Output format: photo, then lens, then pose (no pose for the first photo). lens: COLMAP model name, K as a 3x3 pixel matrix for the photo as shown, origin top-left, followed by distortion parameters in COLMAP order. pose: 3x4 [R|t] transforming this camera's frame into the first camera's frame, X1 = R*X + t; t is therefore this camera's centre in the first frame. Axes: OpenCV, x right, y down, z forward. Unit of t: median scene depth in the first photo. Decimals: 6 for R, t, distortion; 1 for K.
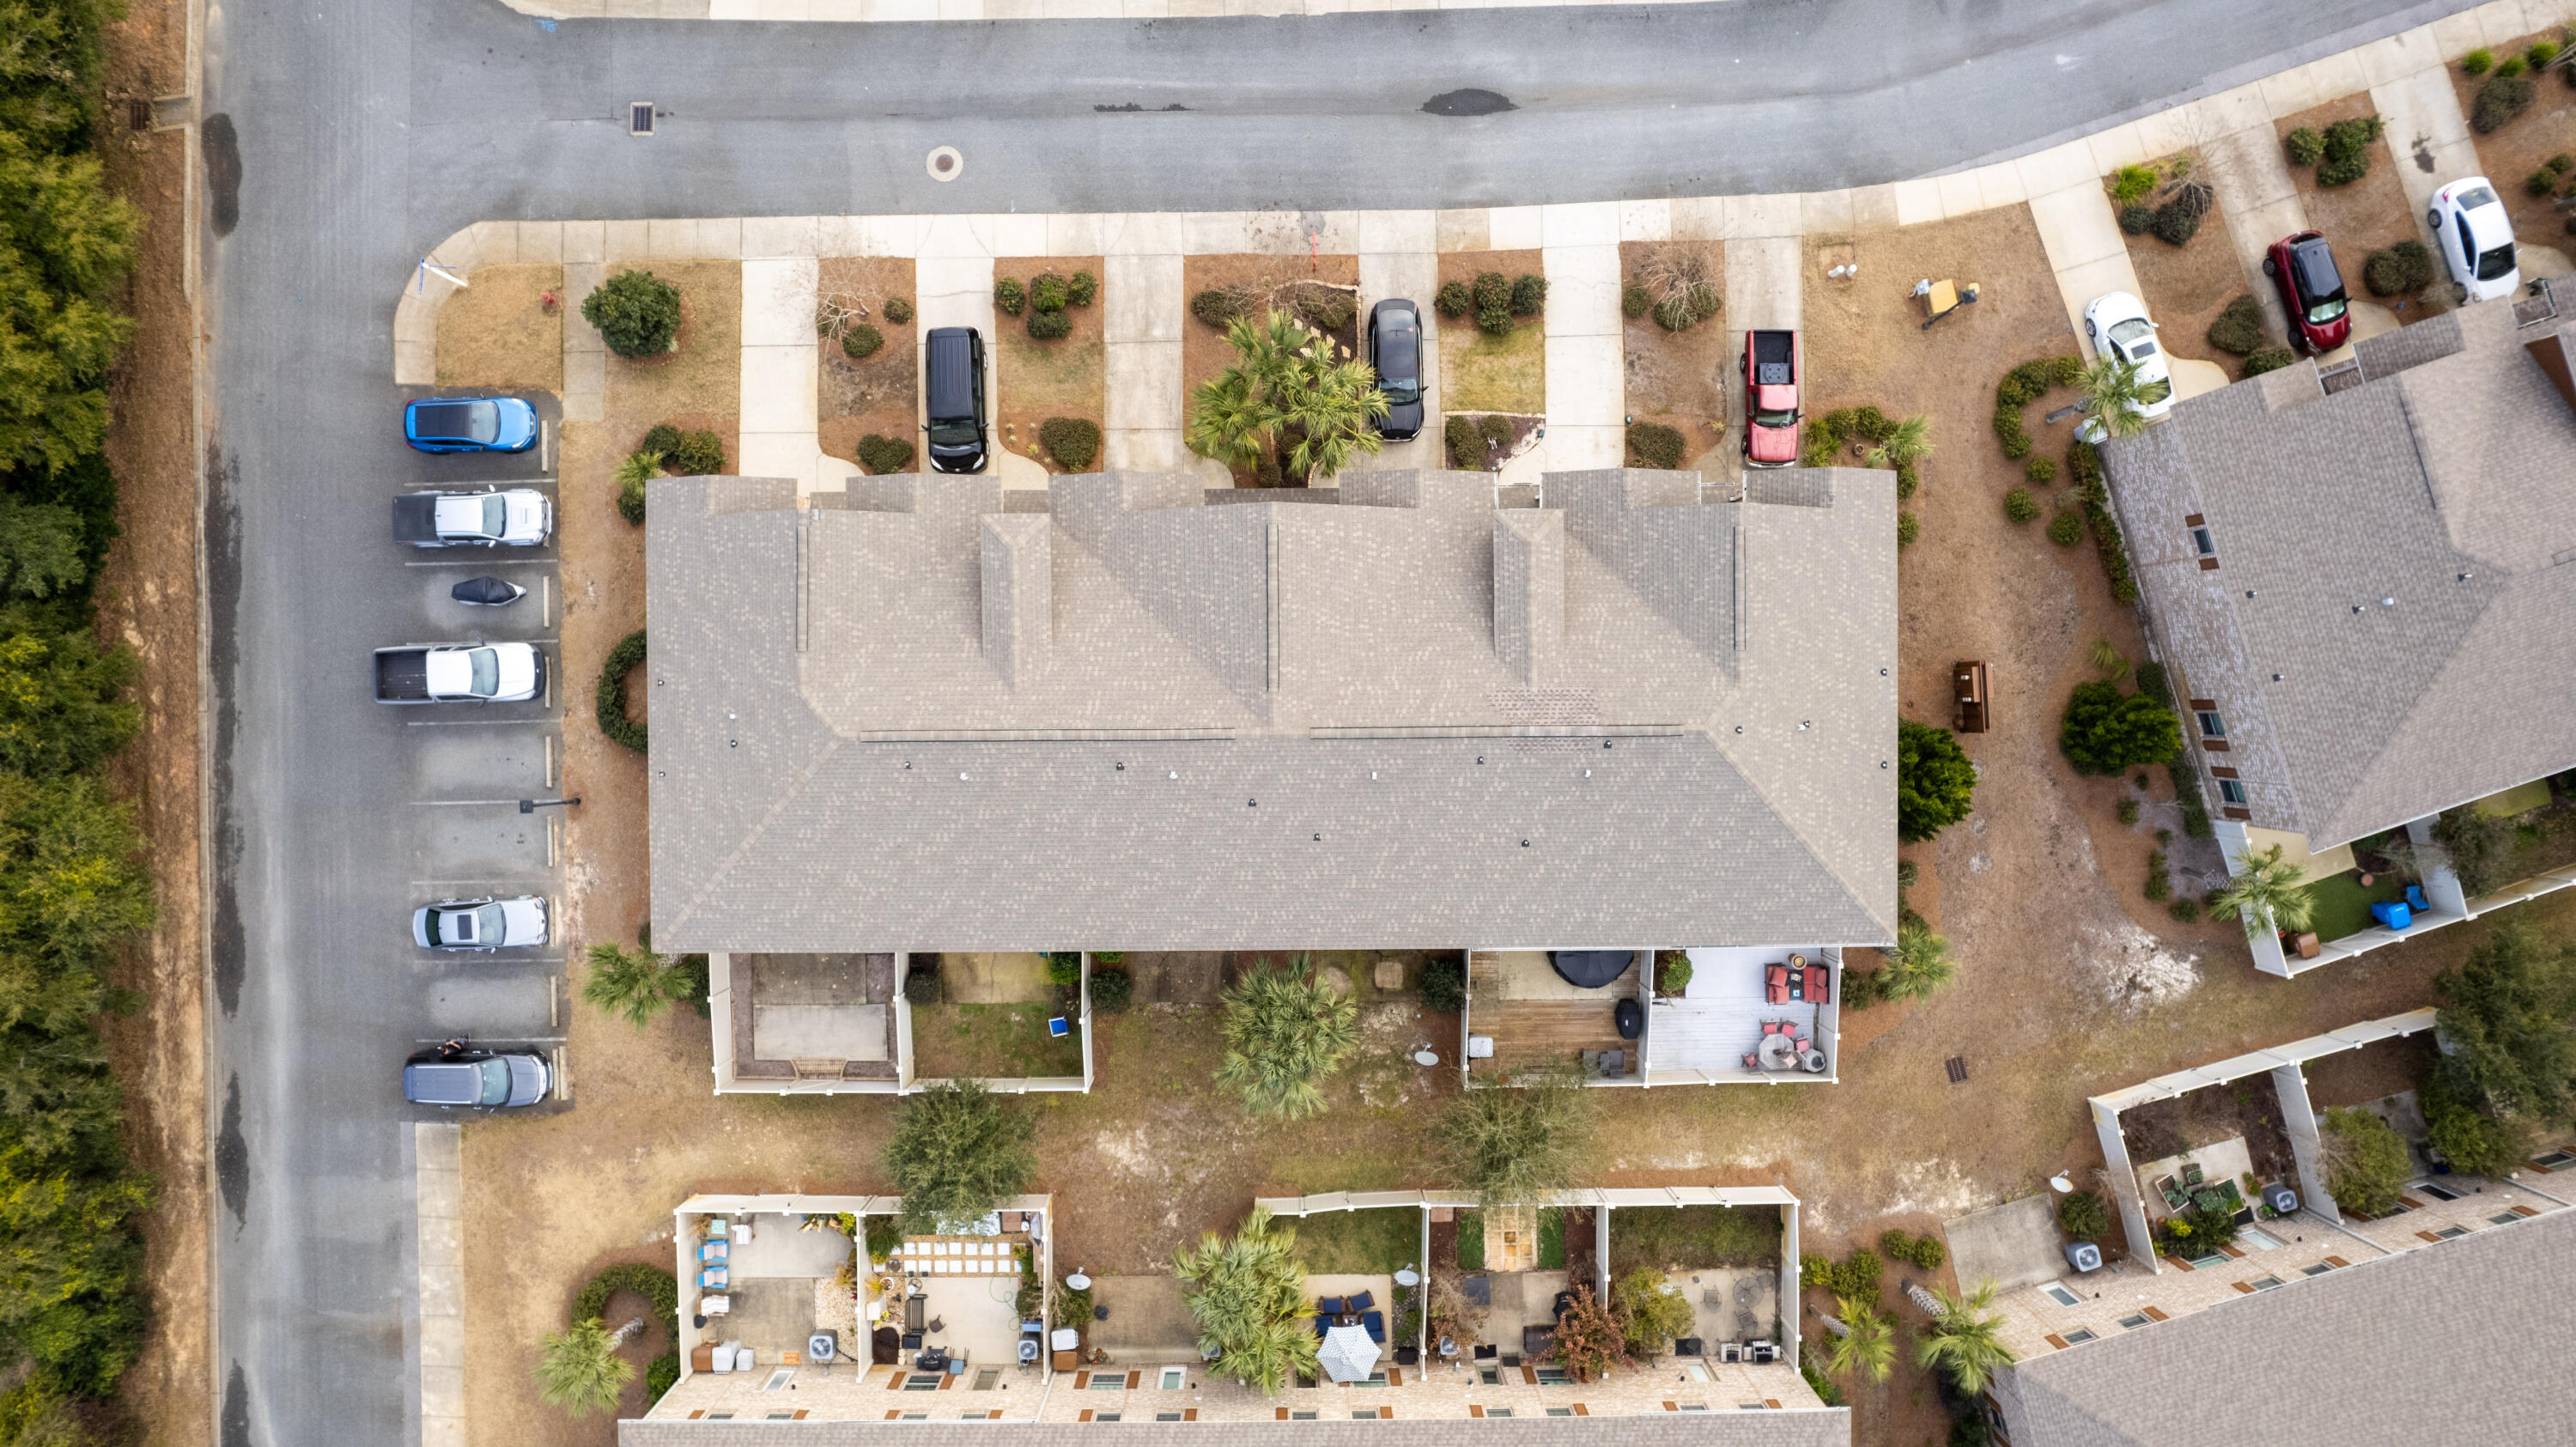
lens RADIAL K [[1671.5, 0, 1288.0], [0, 1671.5, 723.5], [0, 0, 1]] dist [-0.076374, 0.075104]
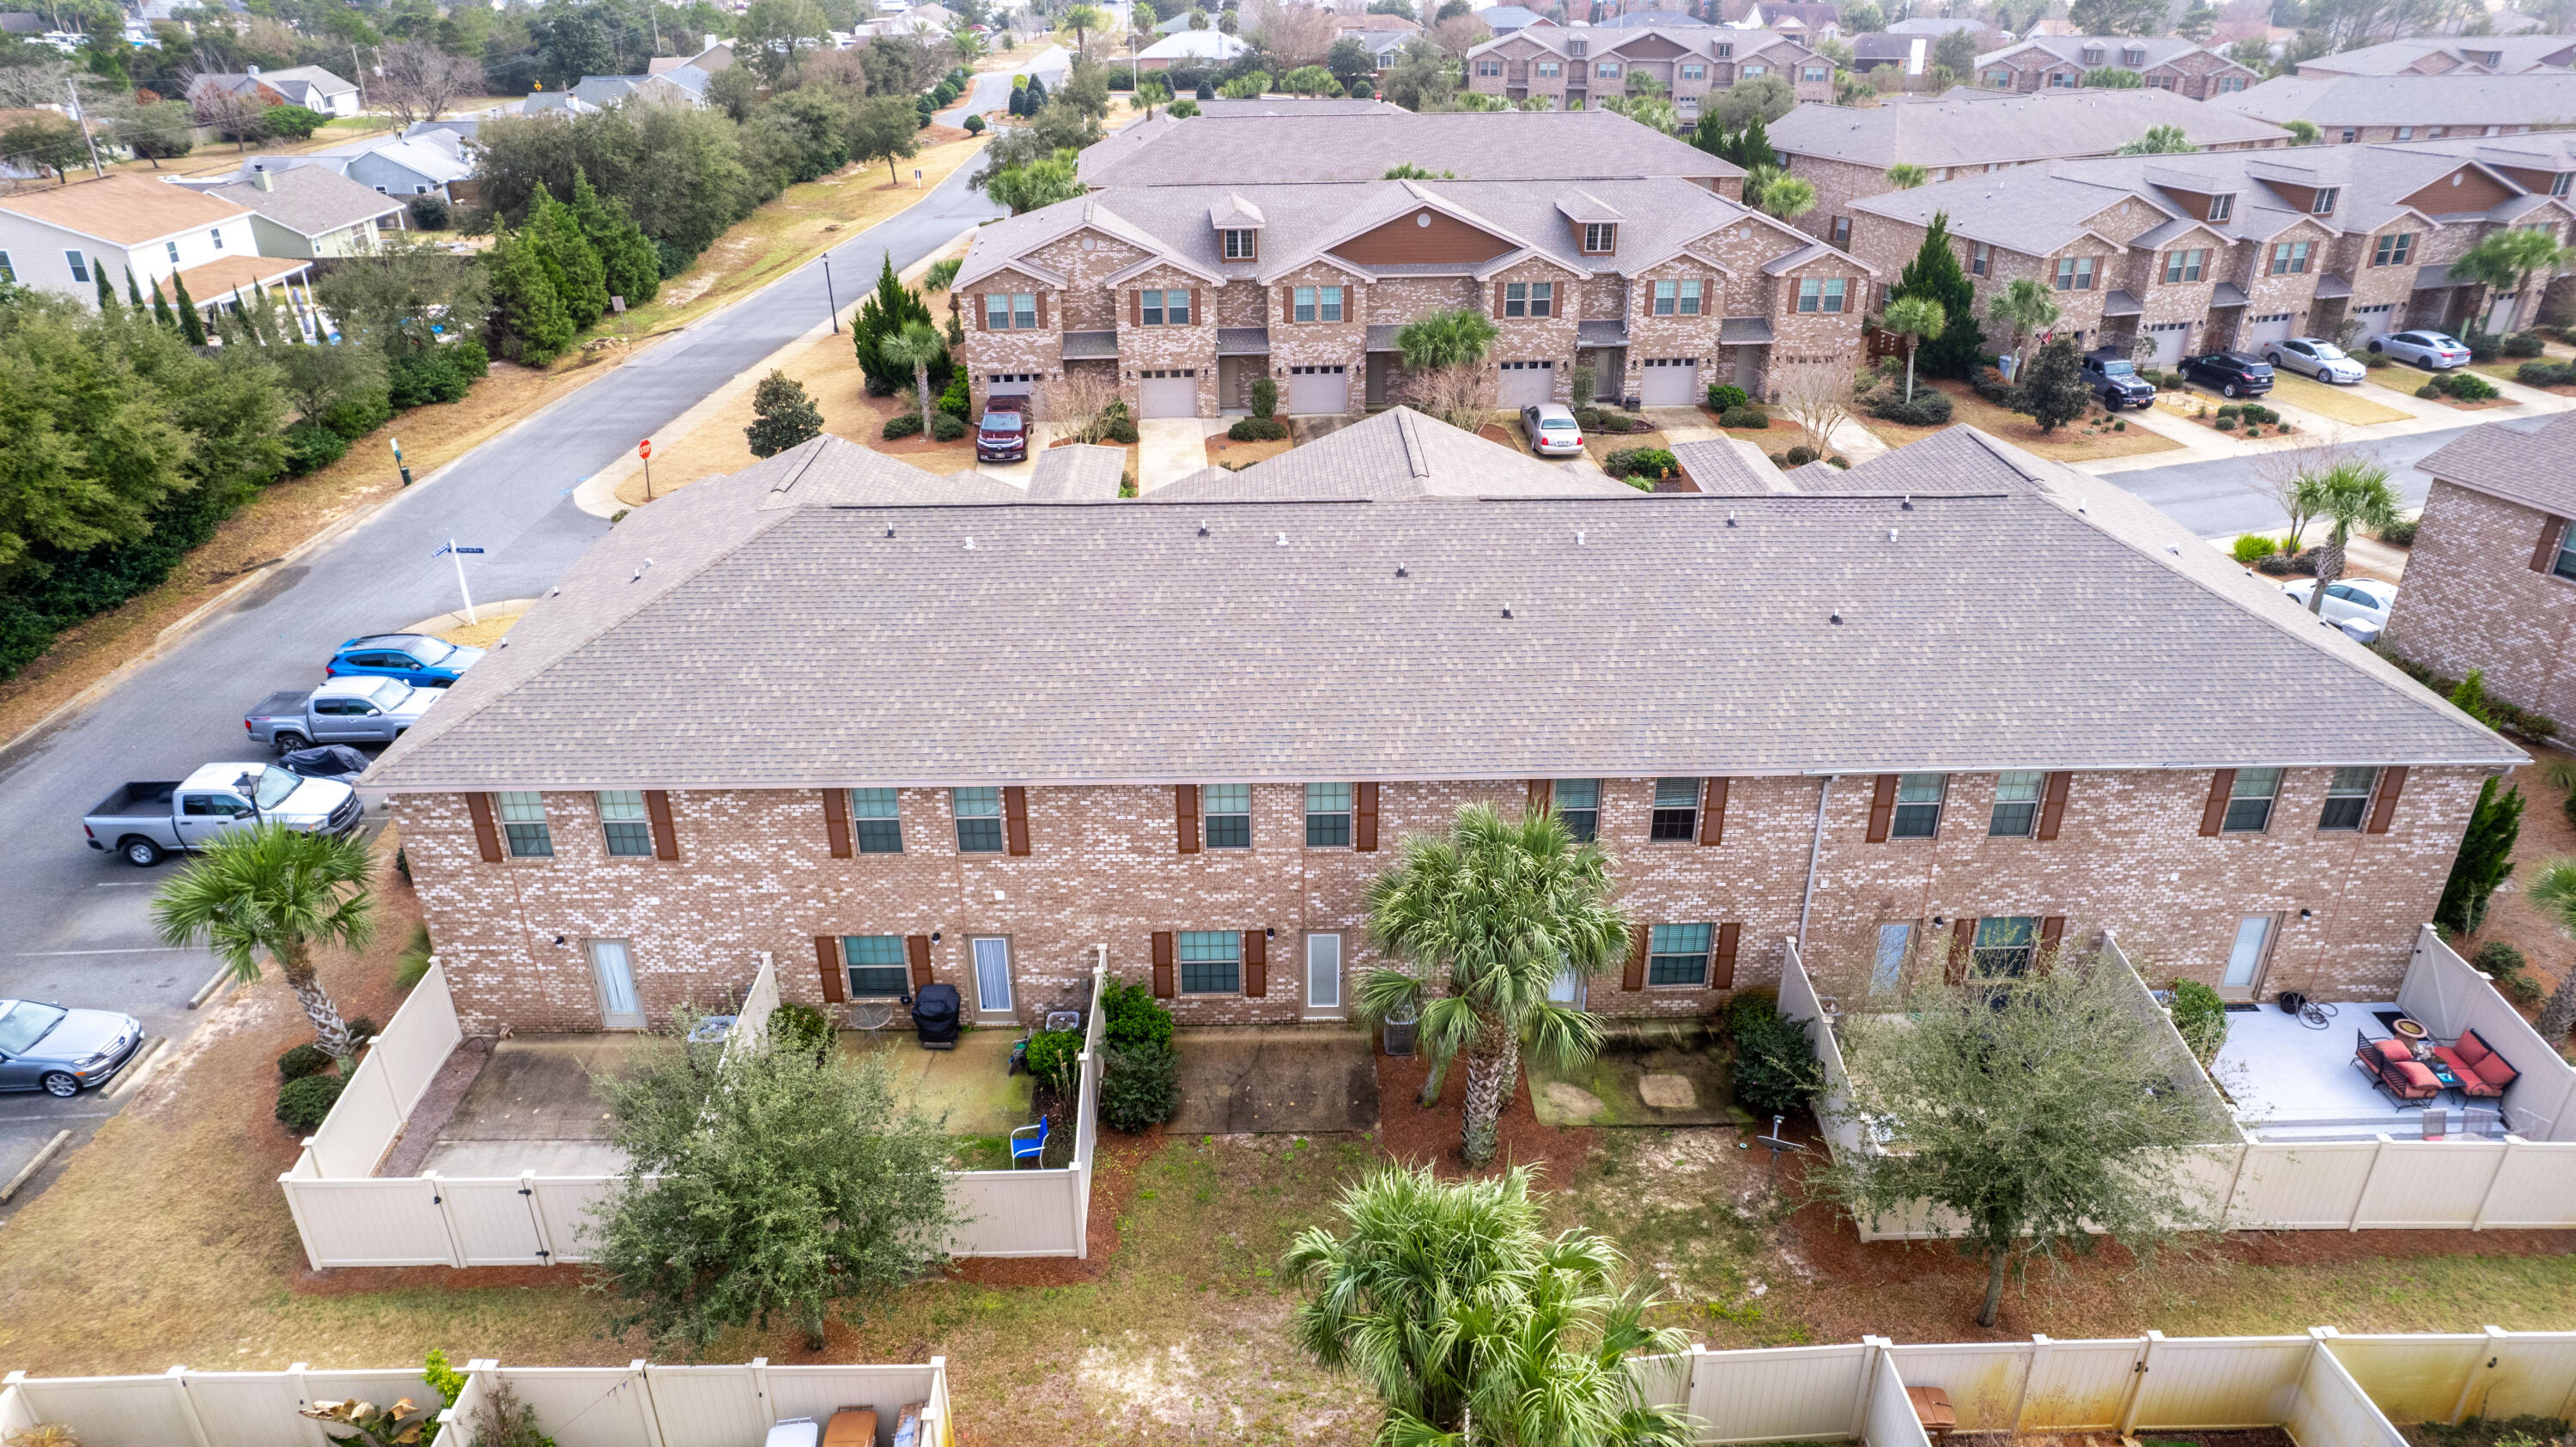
lens RADIAL K [[1671.5, 0, 1288.0], [0, 1671.5, 723.5], [0, 0, 1]] dist [-0.076374, 0.075104]
pose [[0.999901, -0.013411, 0.004260, -0.060087], [0.009556, 0.424913, -0.905184, 0.574006], [0.010329, 0.905135, 0.424999, 0.669500]]
